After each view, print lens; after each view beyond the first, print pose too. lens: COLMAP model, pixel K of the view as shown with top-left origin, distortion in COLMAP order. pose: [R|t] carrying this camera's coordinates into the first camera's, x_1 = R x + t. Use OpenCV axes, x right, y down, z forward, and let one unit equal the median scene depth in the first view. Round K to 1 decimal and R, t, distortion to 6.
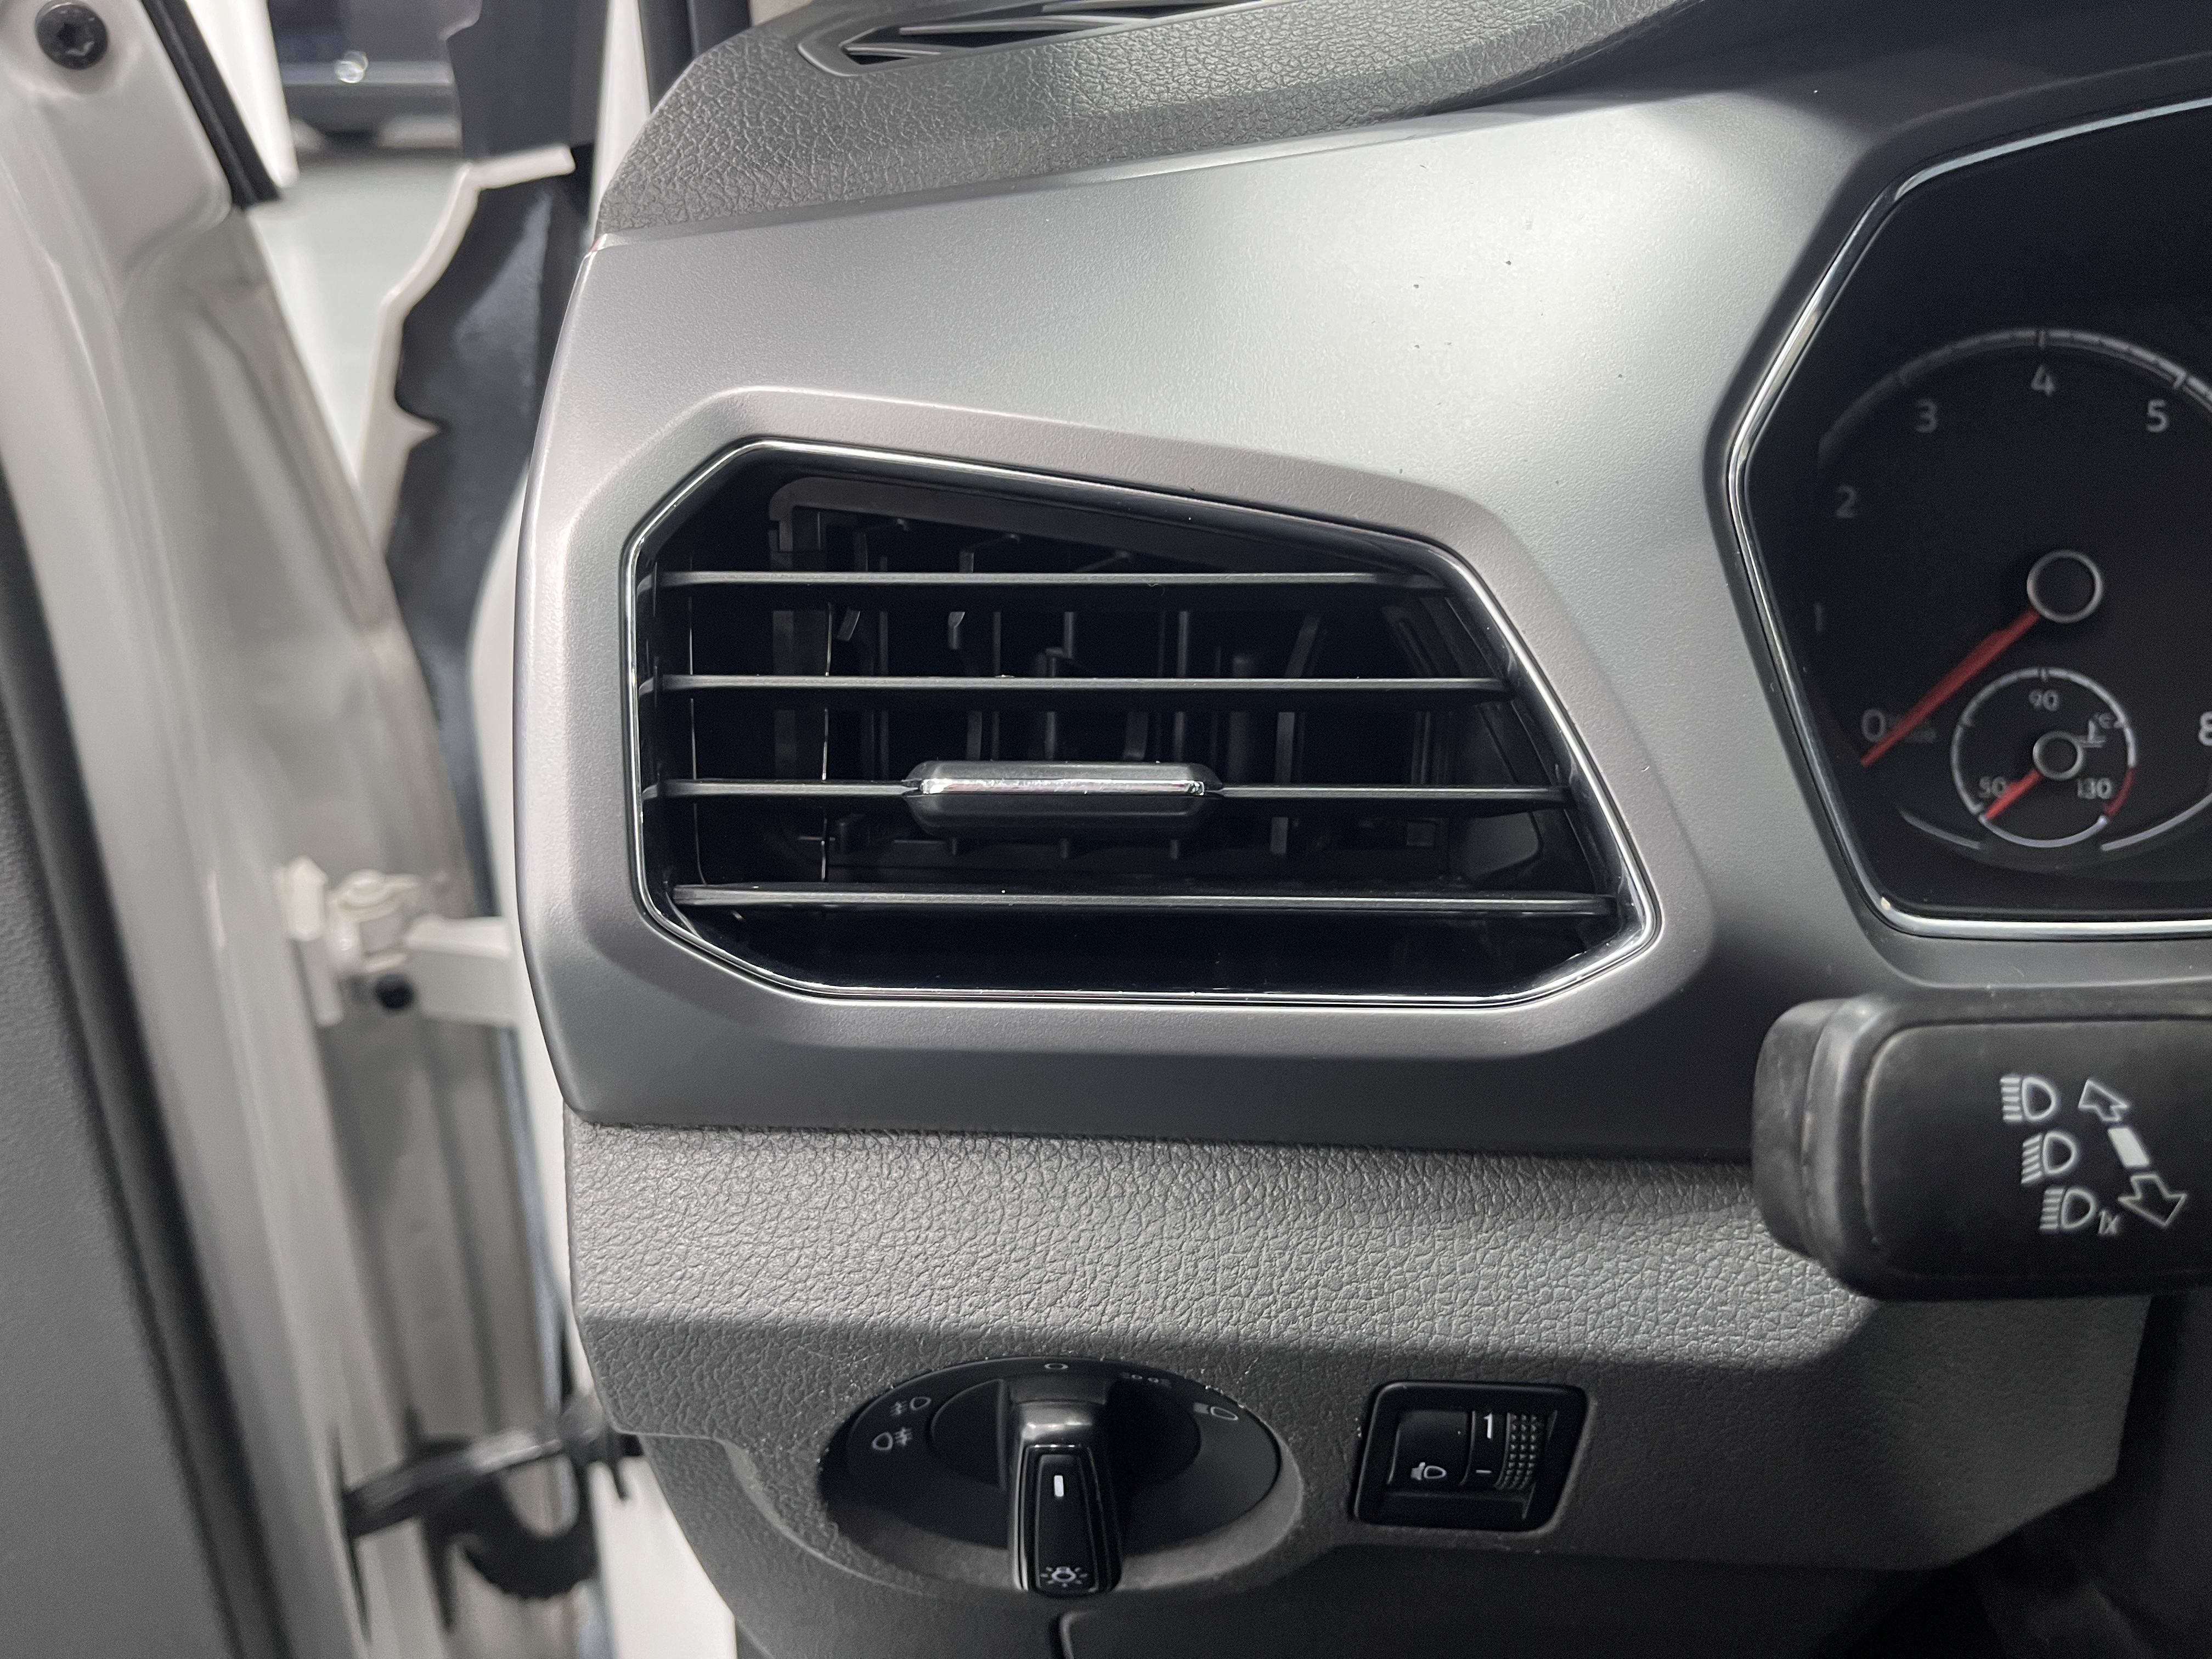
lens RADIAL K [[1665.2, 0, 1076.5], [0, 1665.2, 826.1], [0, 0, 1]] dist [0.069297, -0.107318]
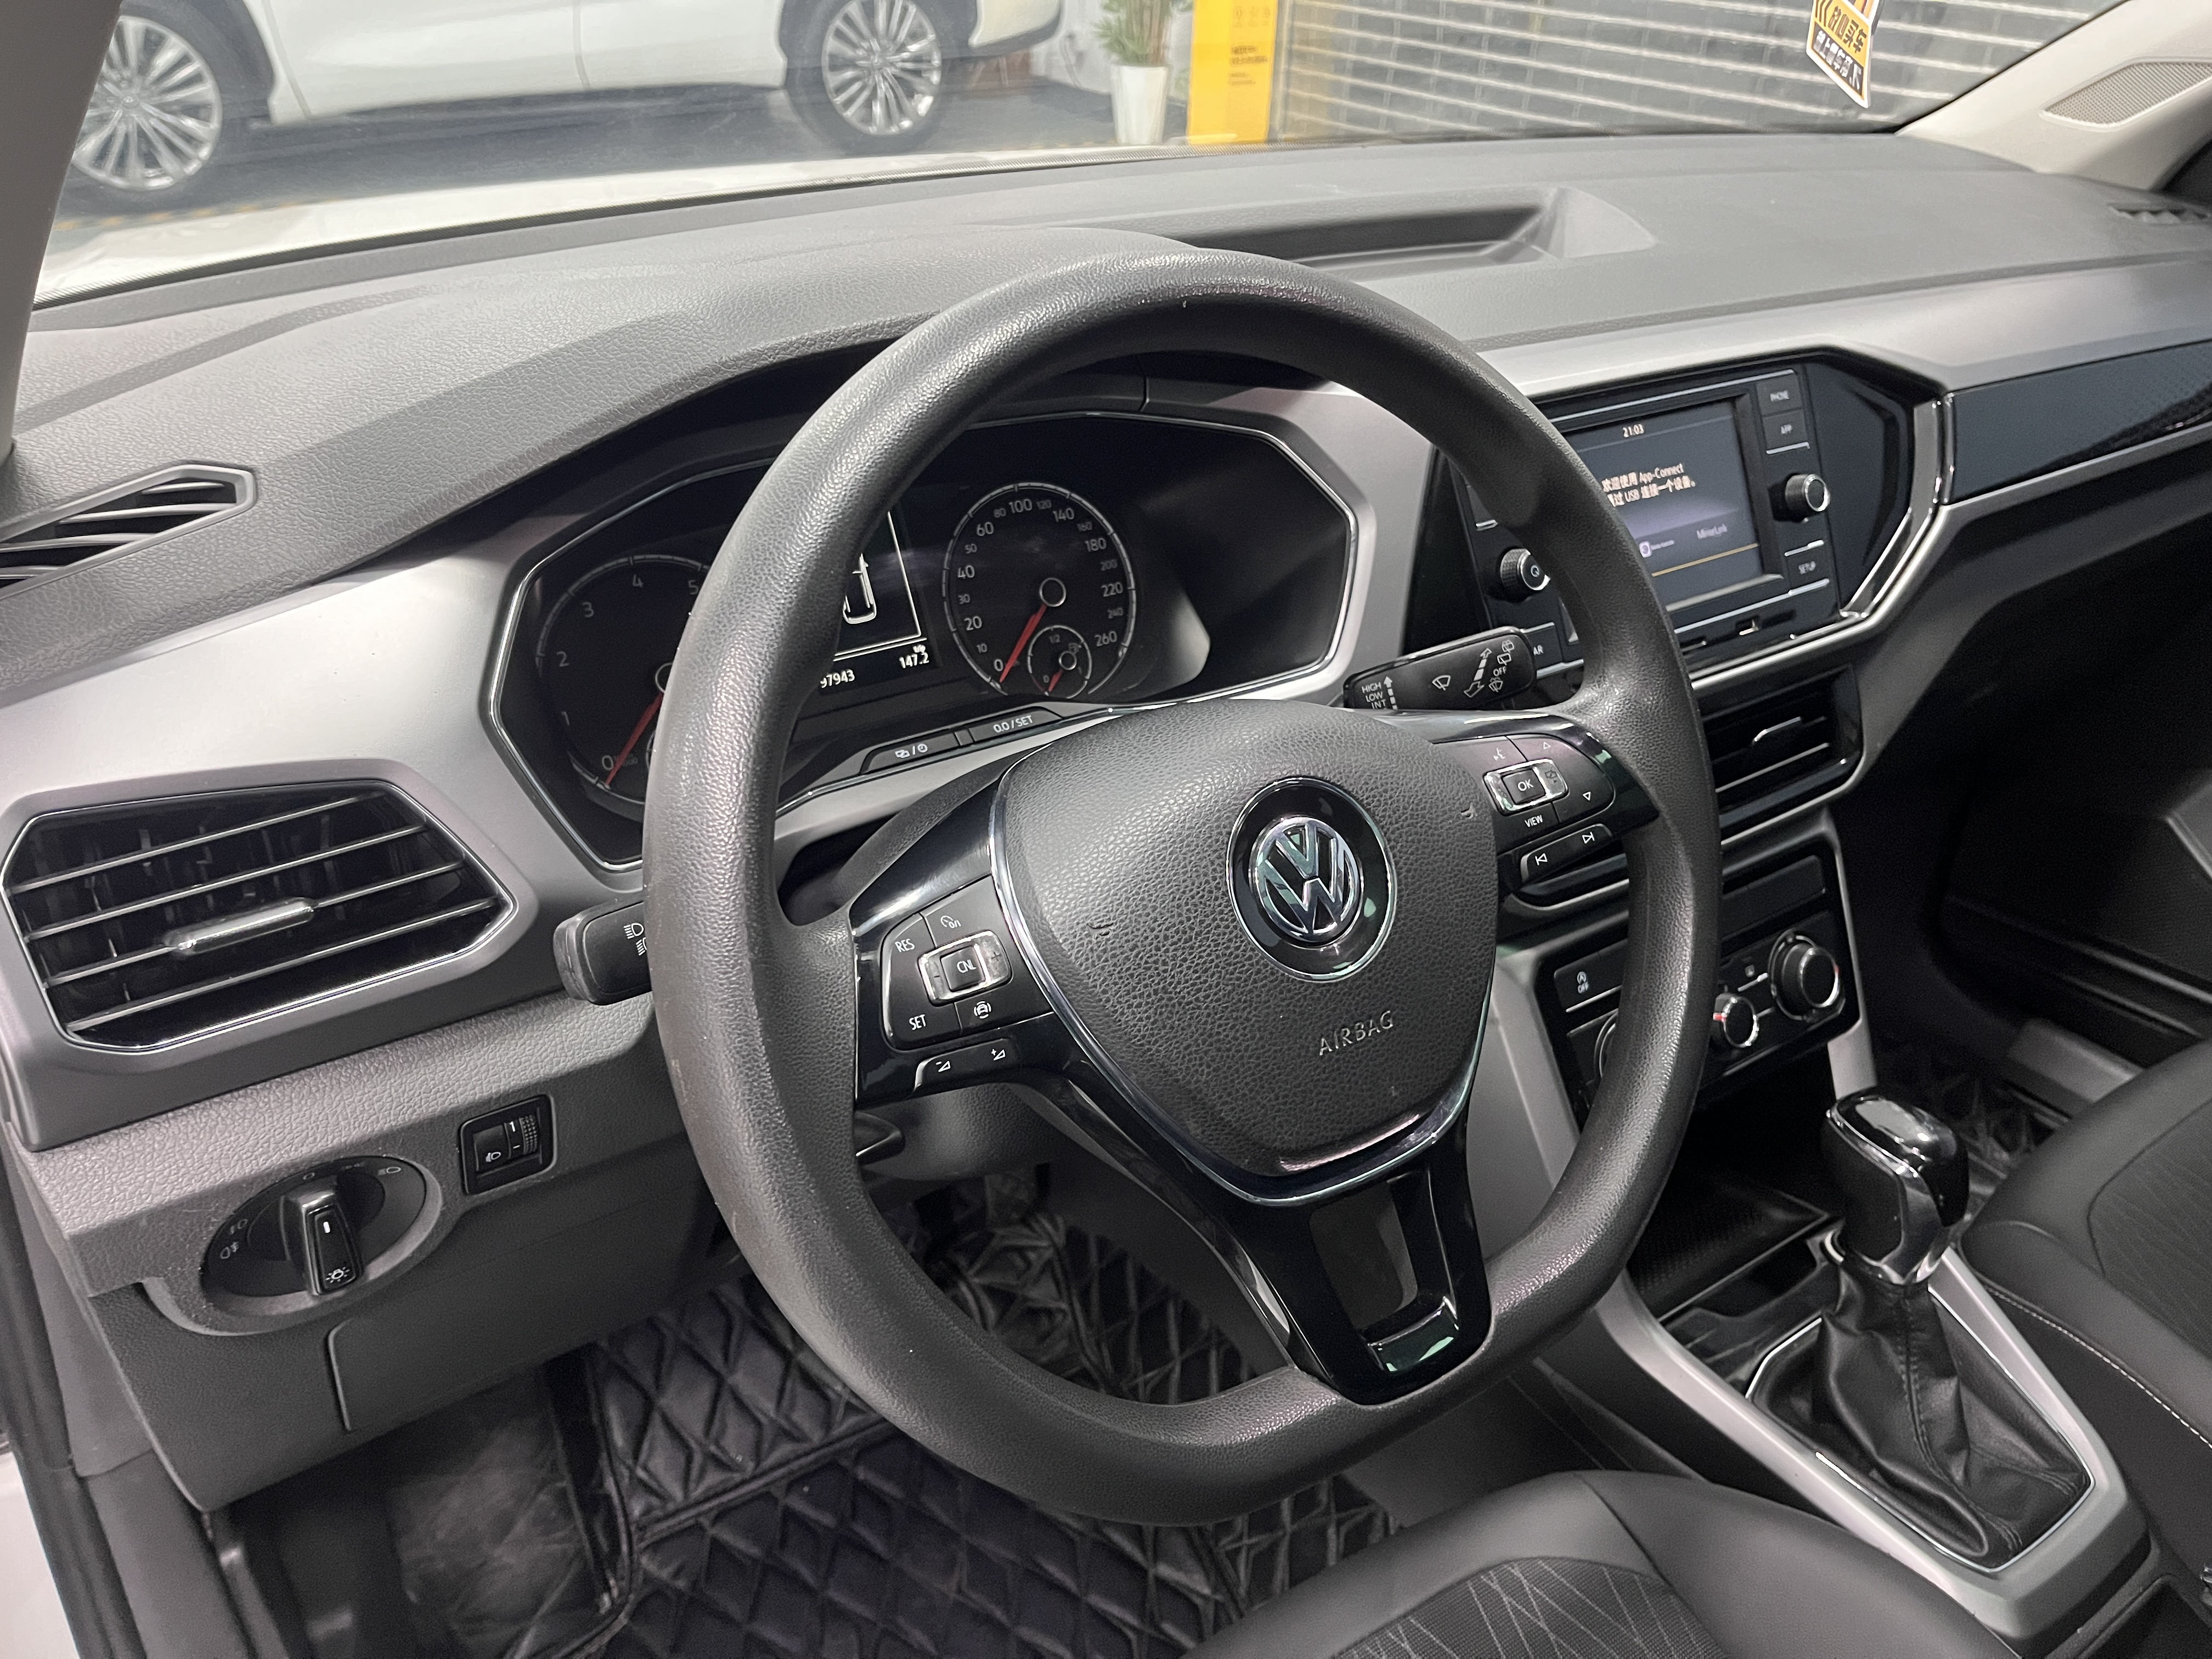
lens RADIAL K [[1684.4, 0, 1093.4], [0, 1684.4, 831.2], [0, 0, 1]] dist [0.076239, -0.109601]
pose [[0.783380, -0.280316, 0.554743, -0.313132], [0.246331, 0.959459, 0.136966, -0.157563], [-0.570647, 0.029354, 0.820671, -1.393825]]
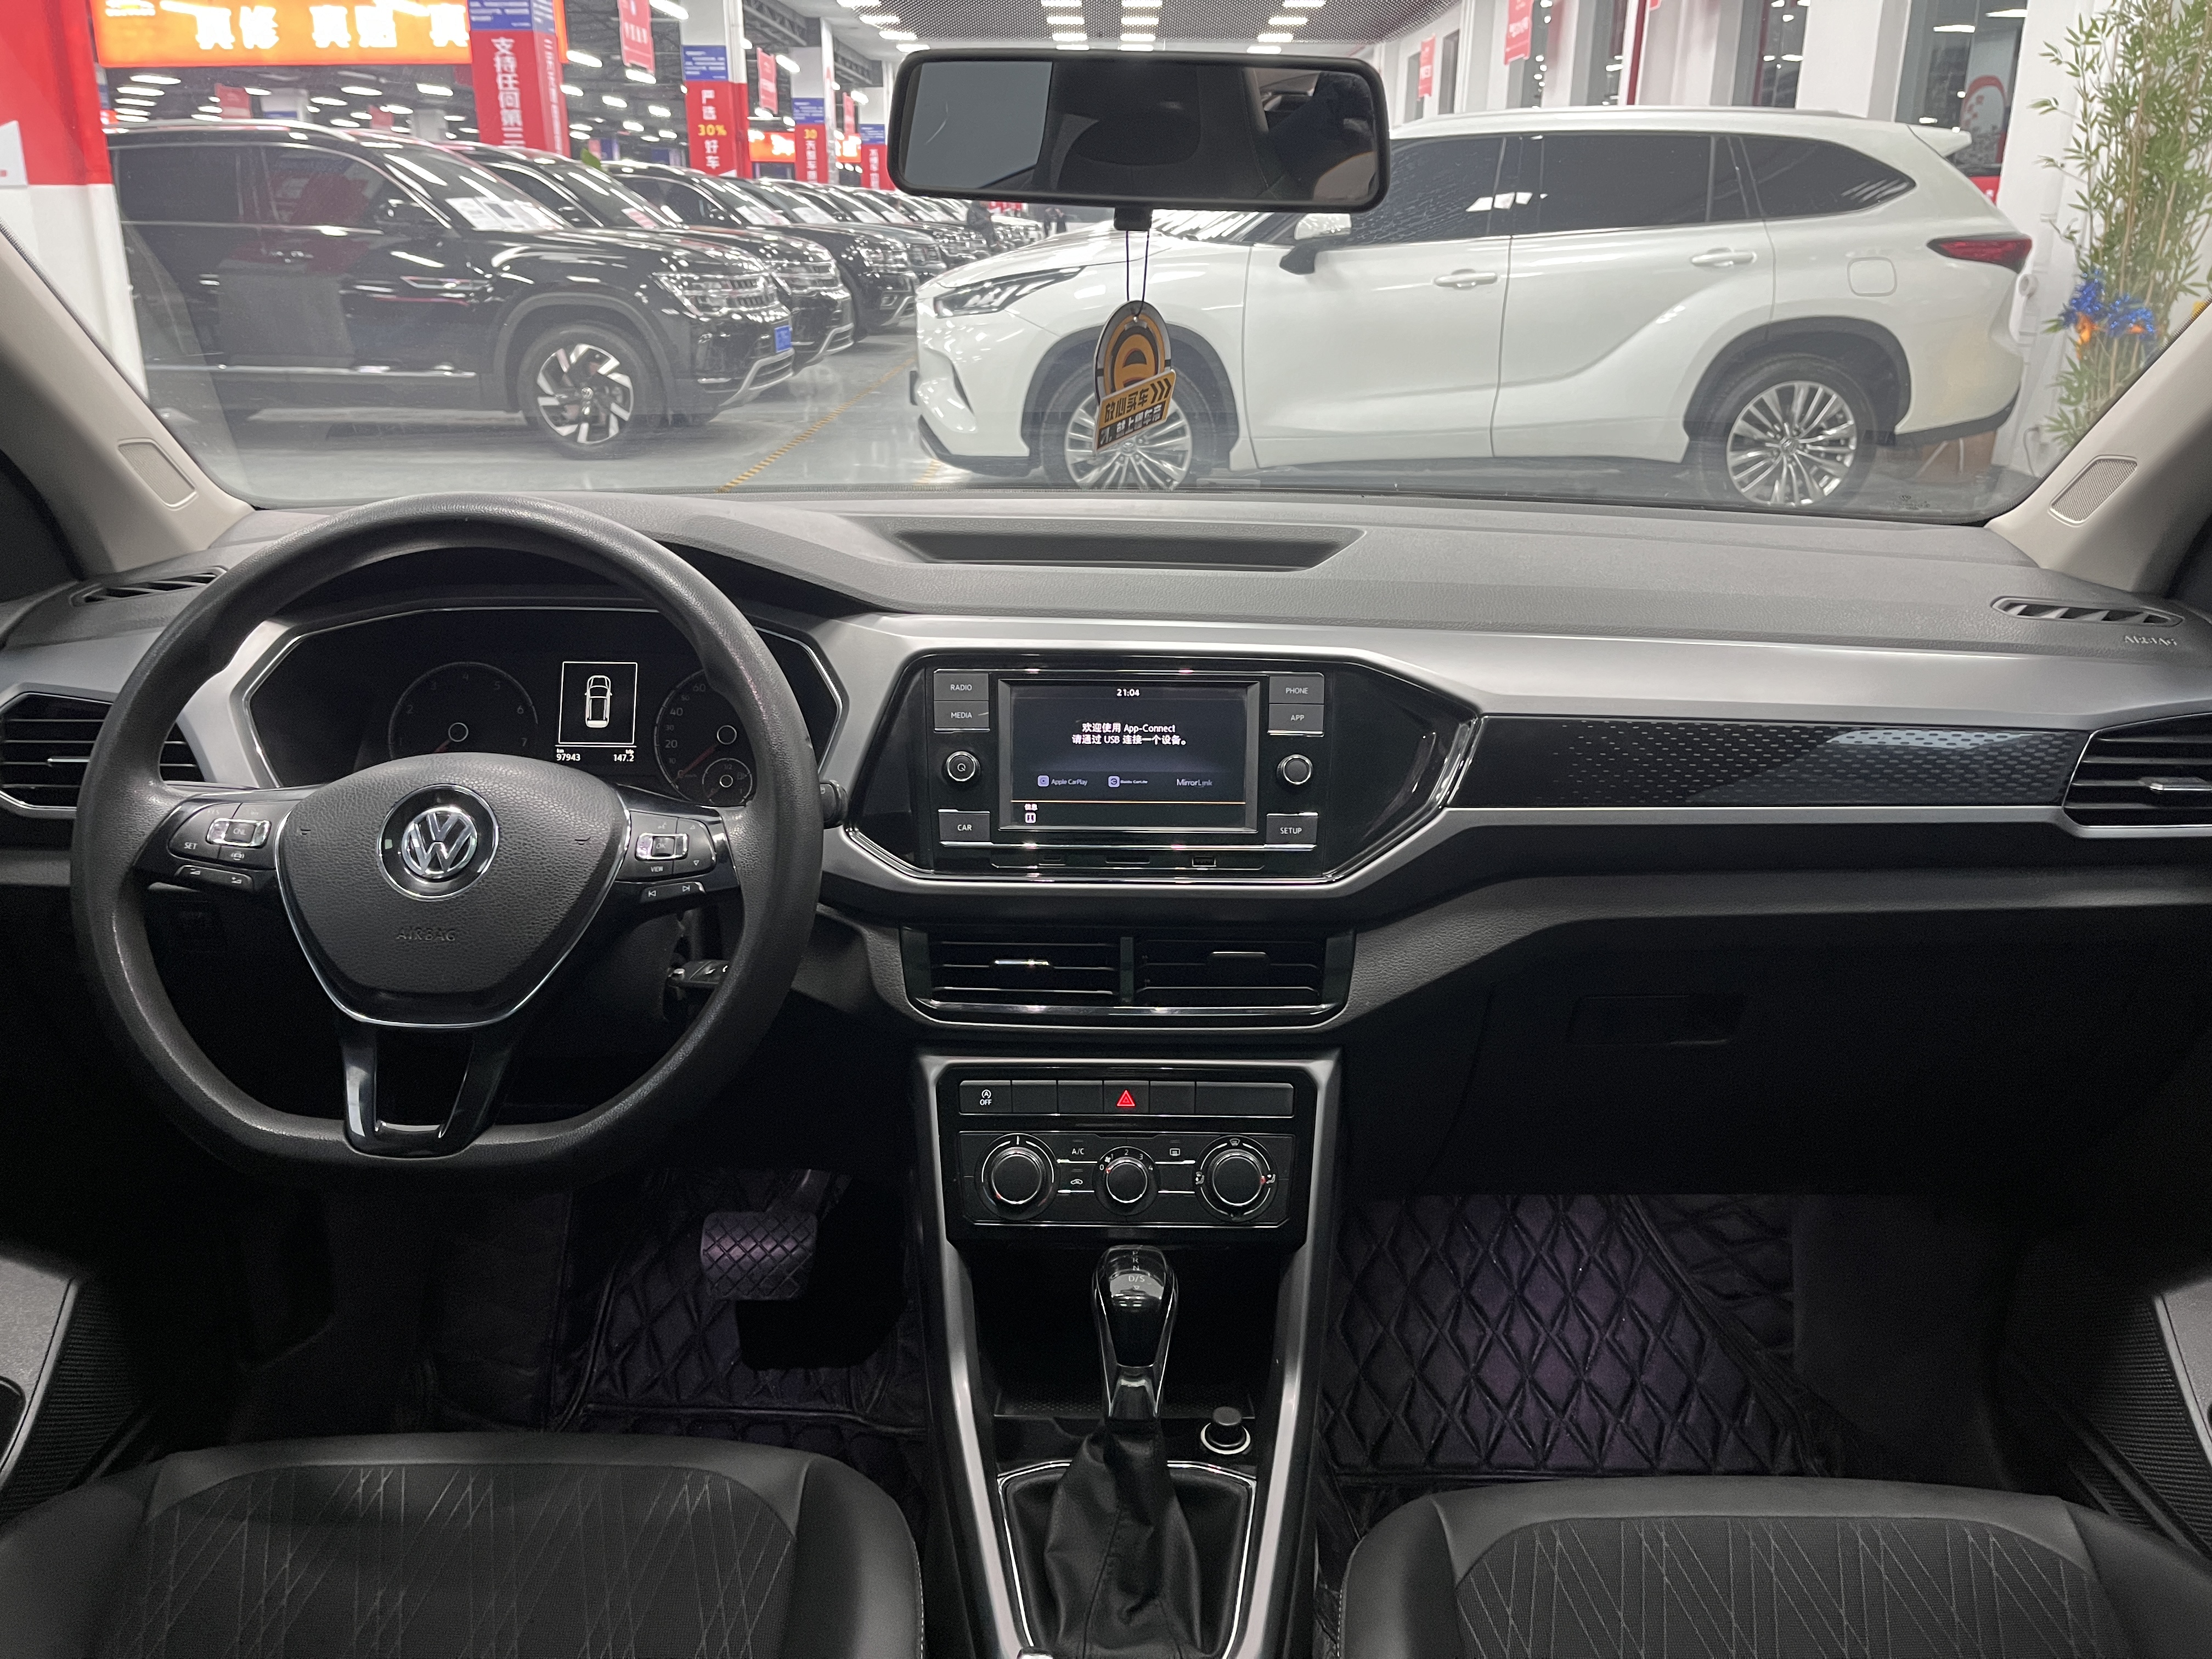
lens RADIAL K [[1684.4, 0, 1093.4], [0, 1684.4, 831.2], [0, 0, 1]] dist [0.076239, -0.109601]
pose [[0.998106, 0.000799, 0.061509, 2.281274], [0.007169, 0.991591, -0.129212, 0.729875], [-0.061095, 0.129408, 0.989707, -3.537254]]
